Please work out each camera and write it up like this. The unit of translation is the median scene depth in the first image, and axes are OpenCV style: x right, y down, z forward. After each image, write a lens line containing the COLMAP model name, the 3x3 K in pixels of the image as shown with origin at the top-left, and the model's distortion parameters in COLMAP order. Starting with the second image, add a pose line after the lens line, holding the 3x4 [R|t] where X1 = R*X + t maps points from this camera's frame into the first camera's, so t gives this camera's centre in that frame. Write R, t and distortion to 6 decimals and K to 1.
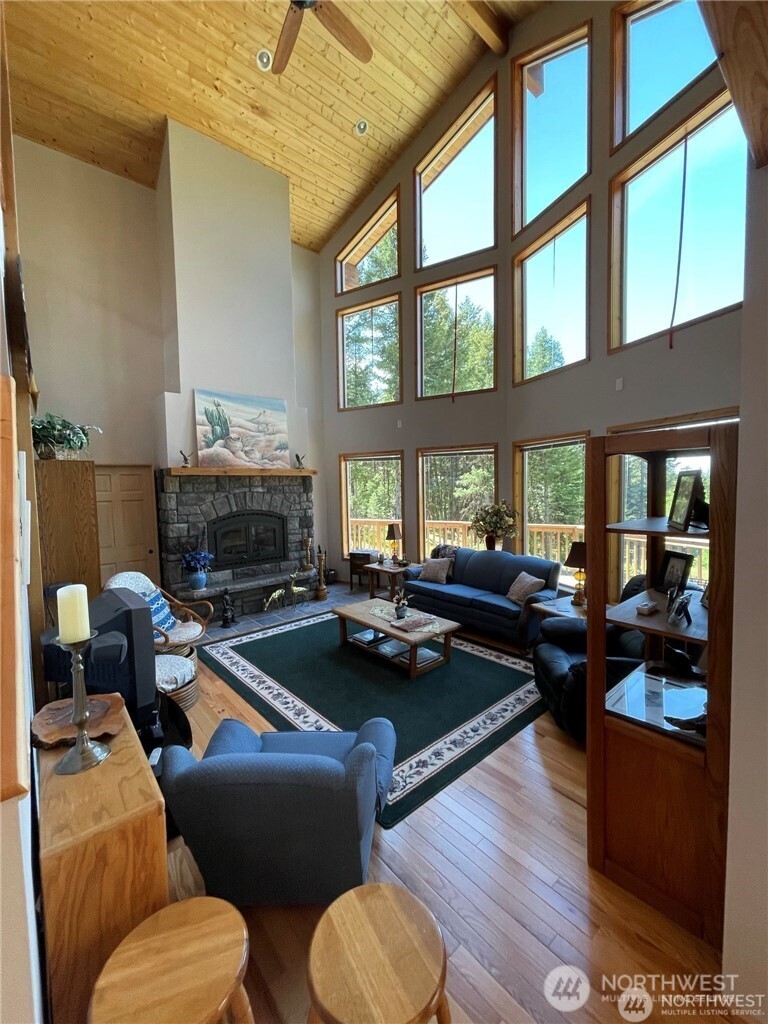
lens RADIAL K [[417.1, 0, 386.8], [0, 417.1, 512.1], [0, 0, 1]] dist [0.000221, 0.000528]
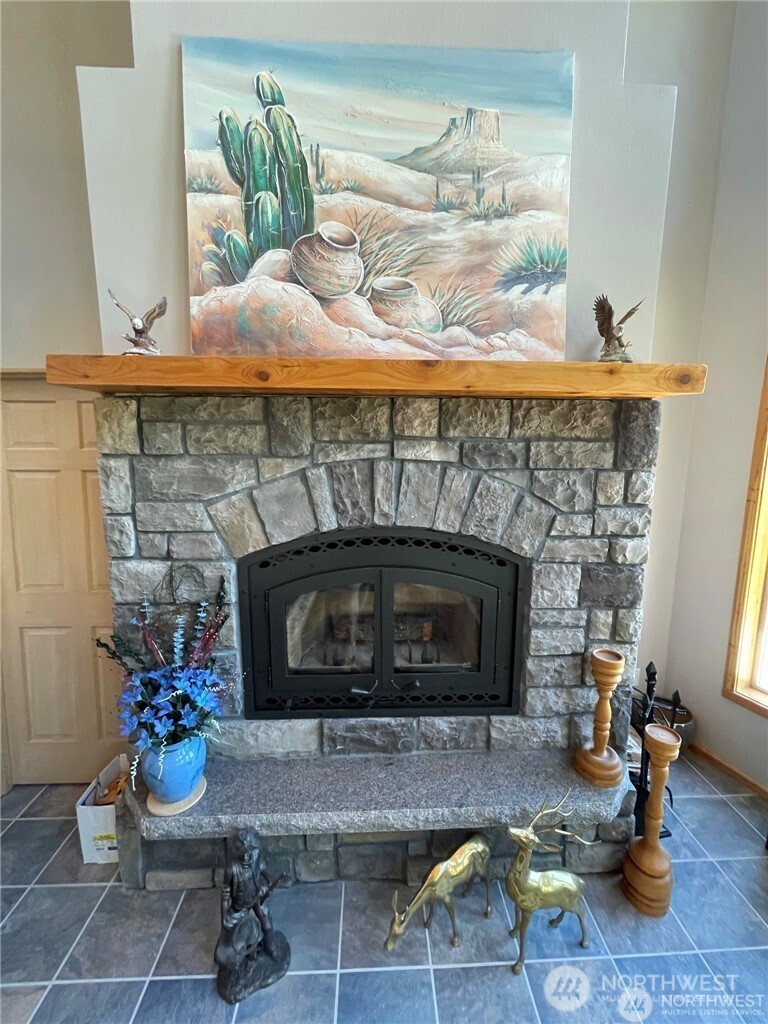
lens RADIAL K [[417.1, 0, 379.6], [0, 417.1, 514.2], [0, 0, 1]] dist [0.000221, 0.000528]
pose [[0.781415, 0.113880, -0.613532, -0.170204], [-0.058028, 0.992207, 0.110261, -0.043721], [0.621308, -0.050557, 0.781934, 0.799166]]
